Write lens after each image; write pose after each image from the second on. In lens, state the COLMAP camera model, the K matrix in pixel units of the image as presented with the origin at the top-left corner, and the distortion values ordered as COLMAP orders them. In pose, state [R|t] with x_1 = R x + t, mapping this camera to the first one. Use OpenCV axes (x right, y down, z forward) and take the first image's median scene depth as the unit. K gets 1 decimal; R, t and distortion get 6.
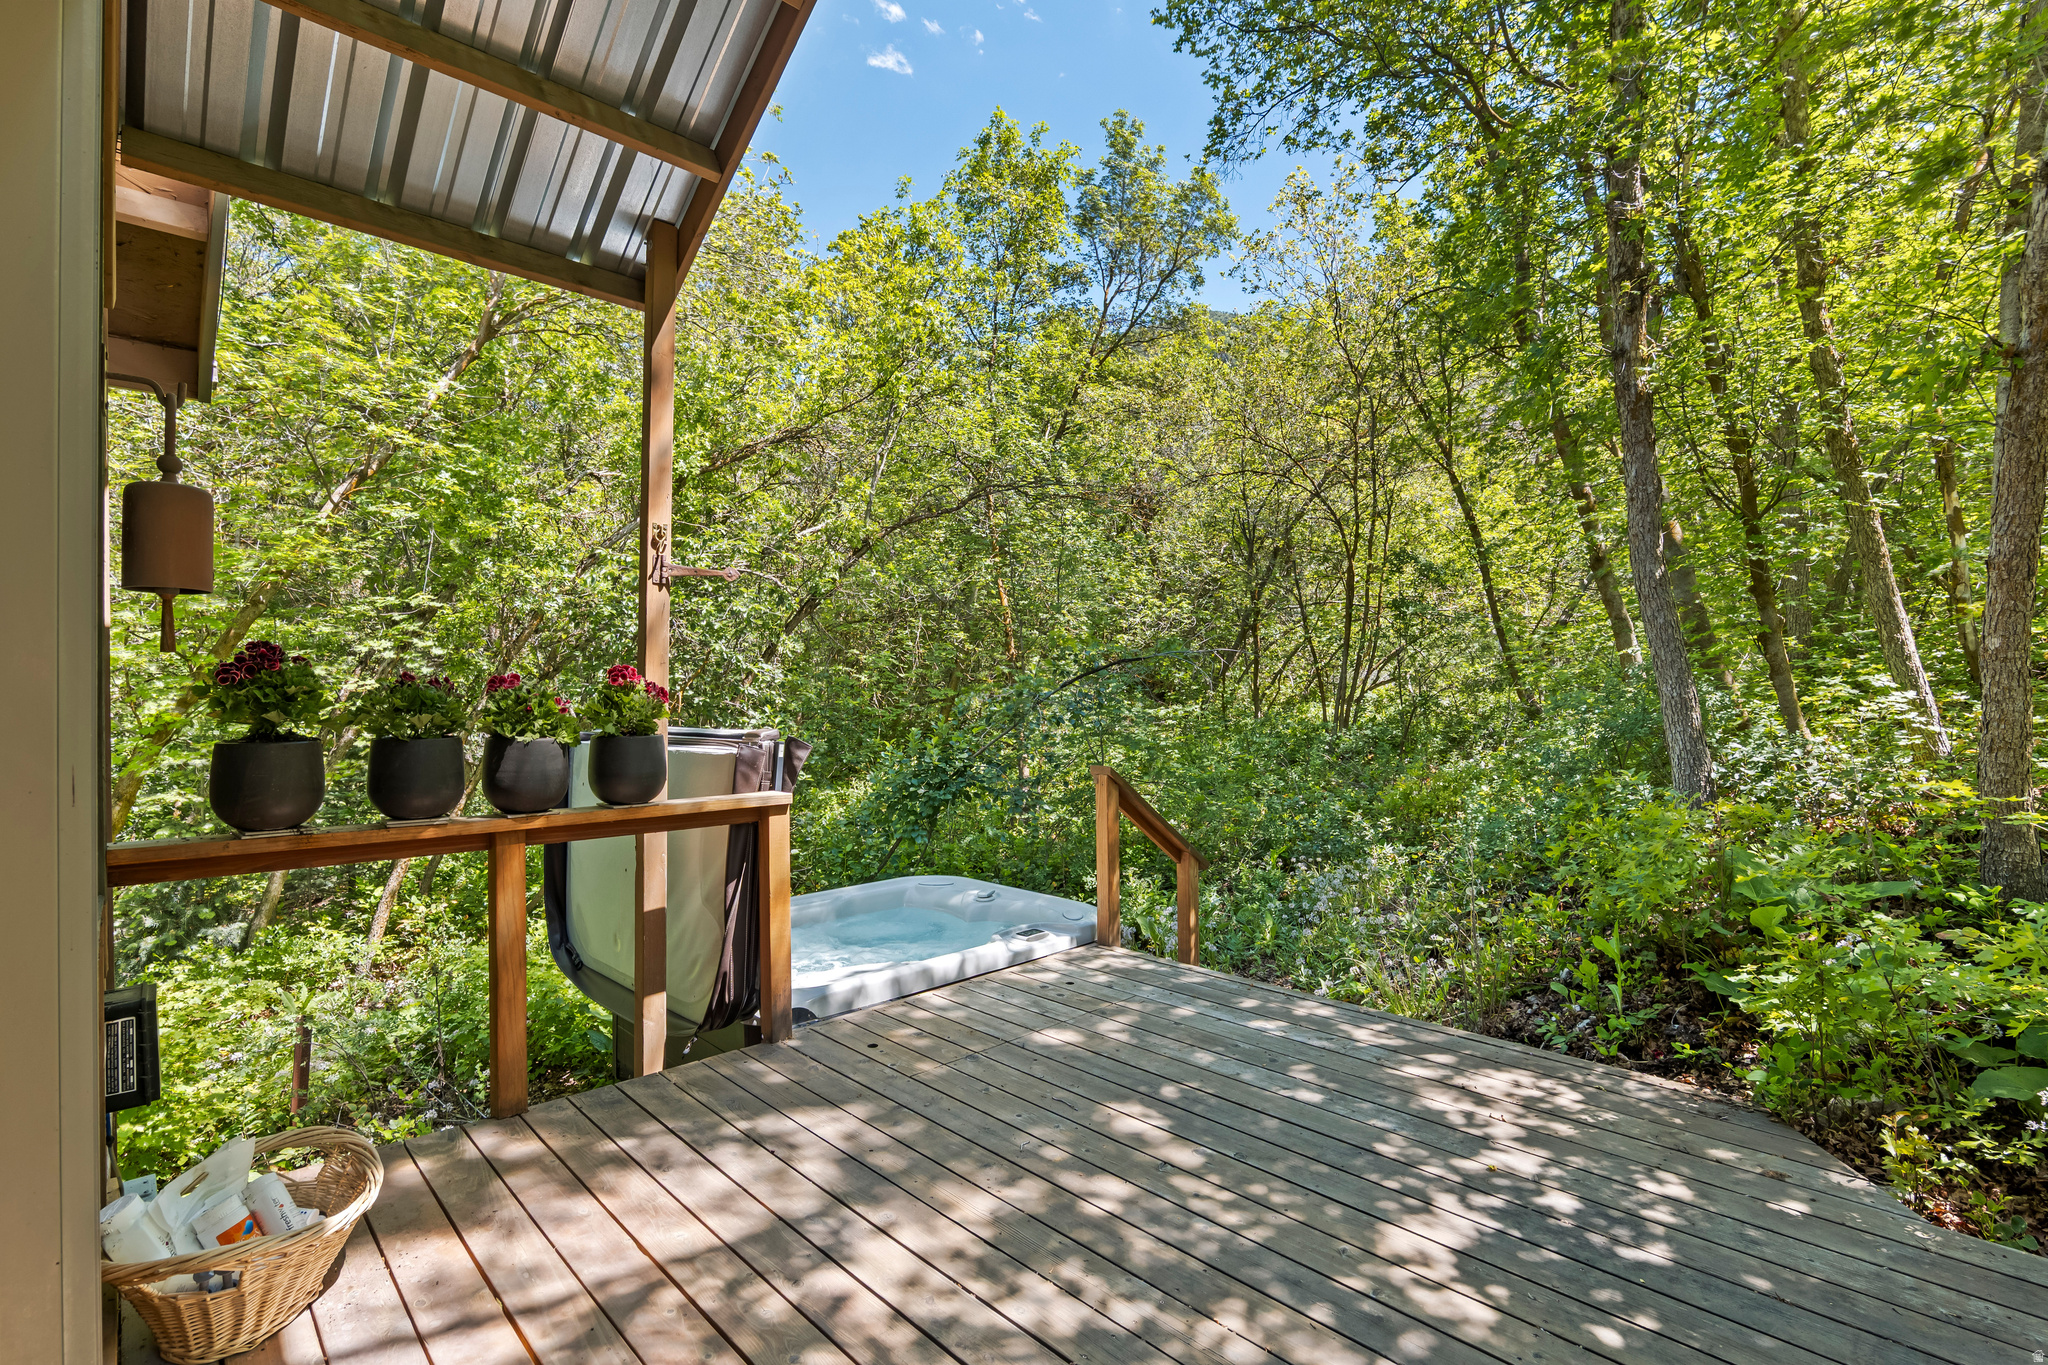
lens RADIAL K [[954.5, 0, 1039.4], [0, 954.5, 683.4], [0, 0, 1]] dist [-0.001561, 0.000716]
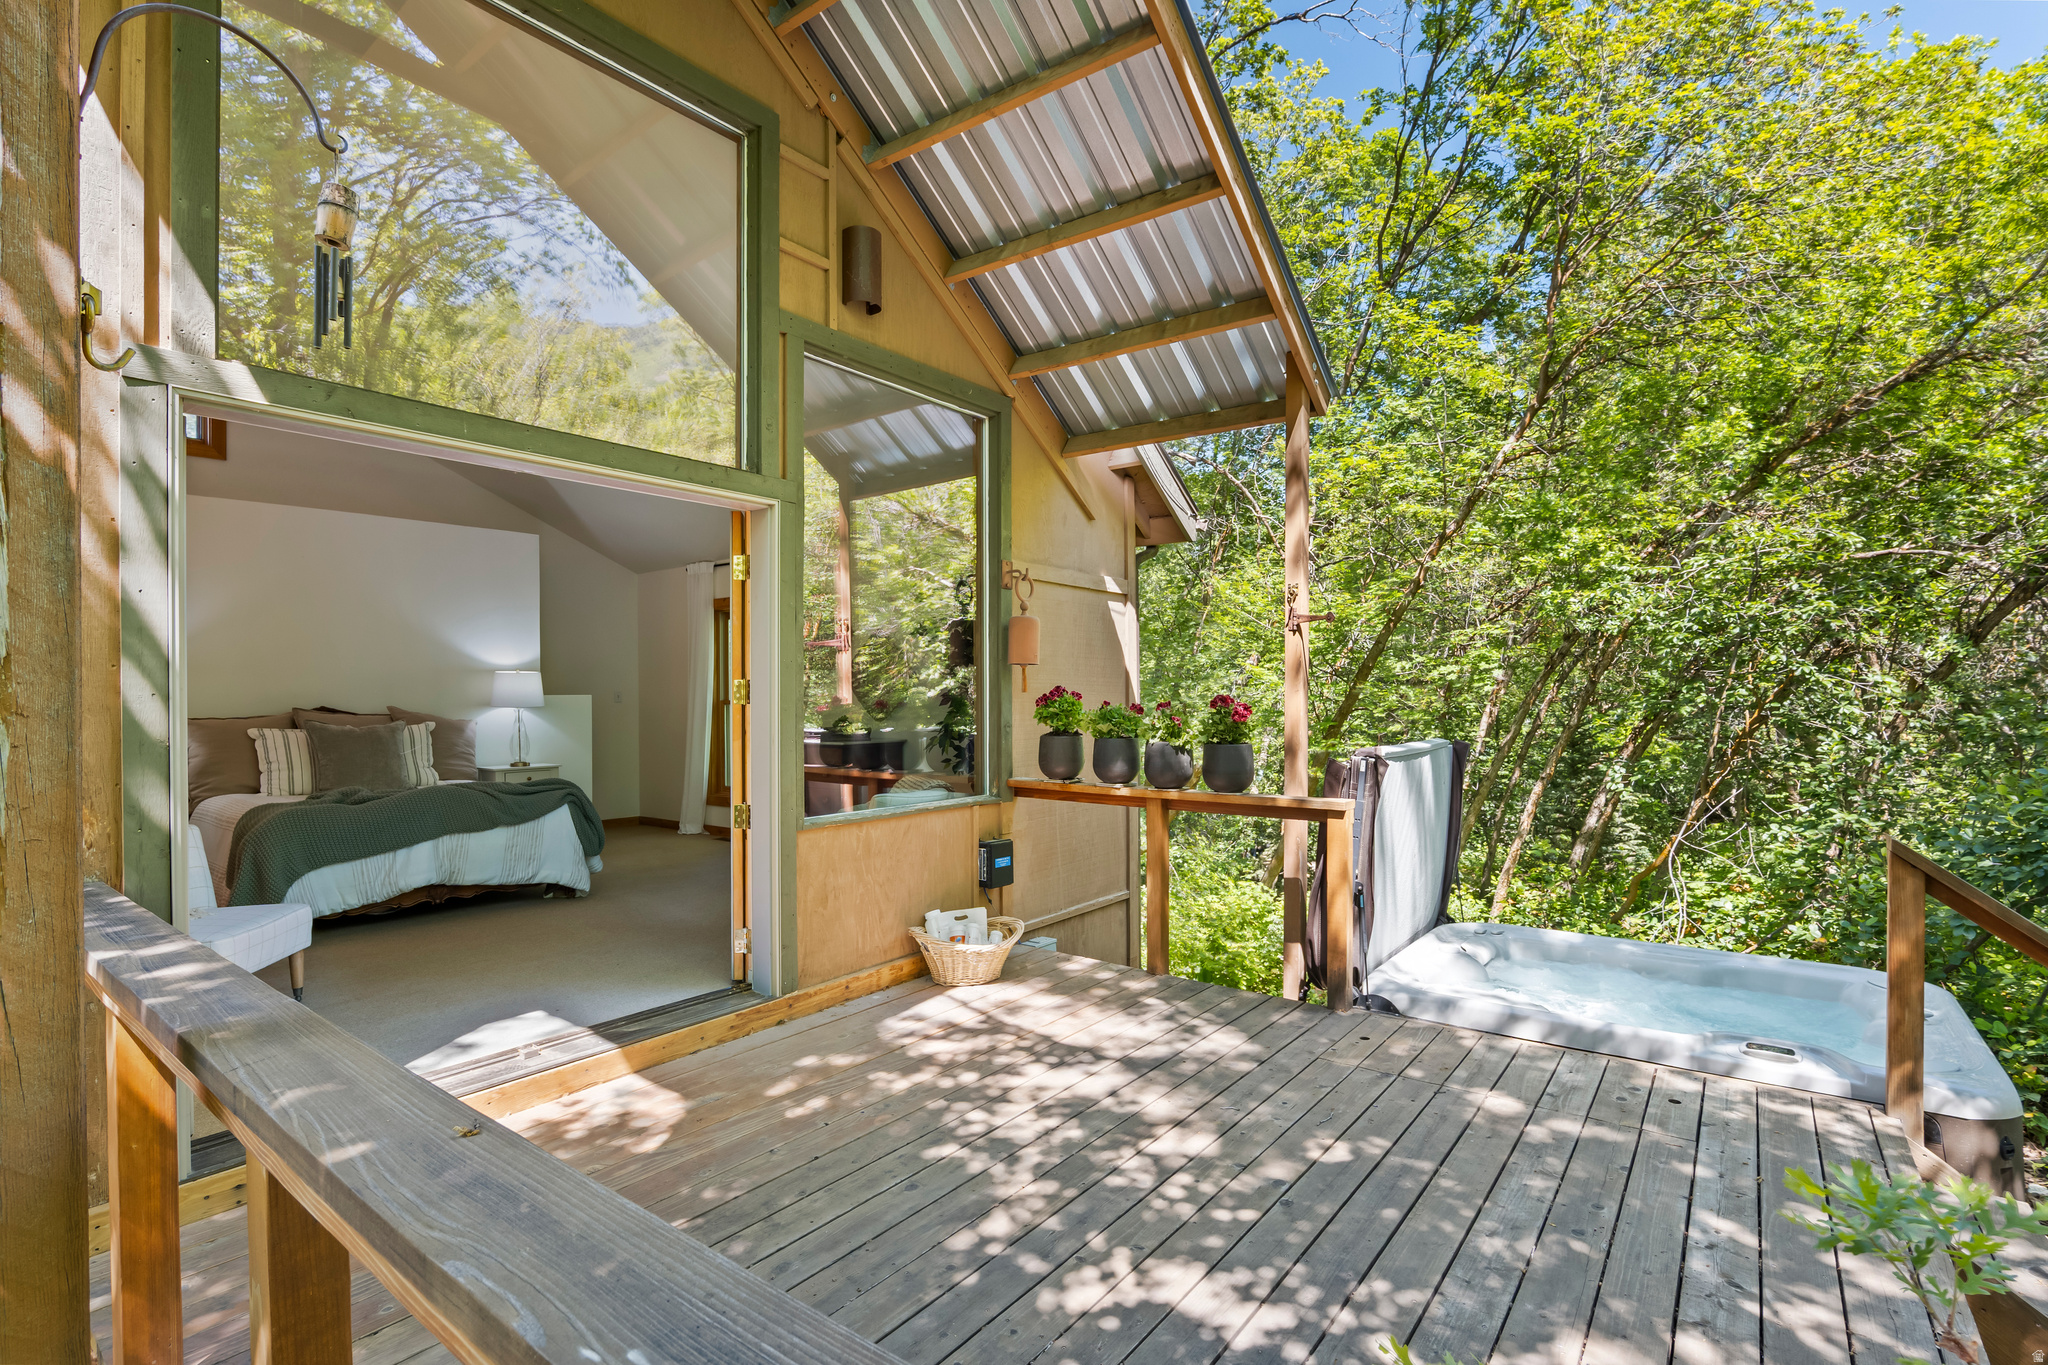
lens RADIAL K [[954.5, 0, 1039.2], [0, 954.5, 695.6], [0, 0, 1]] dist [-0.001561, 0.000716]
pose [[0.159216, -0.001259, -0.987243, 1.222608], [0.008853, 0.999961, 0.000152, -0.027869], [0.987204, -0.008764, 0.159221, 0.630282]]
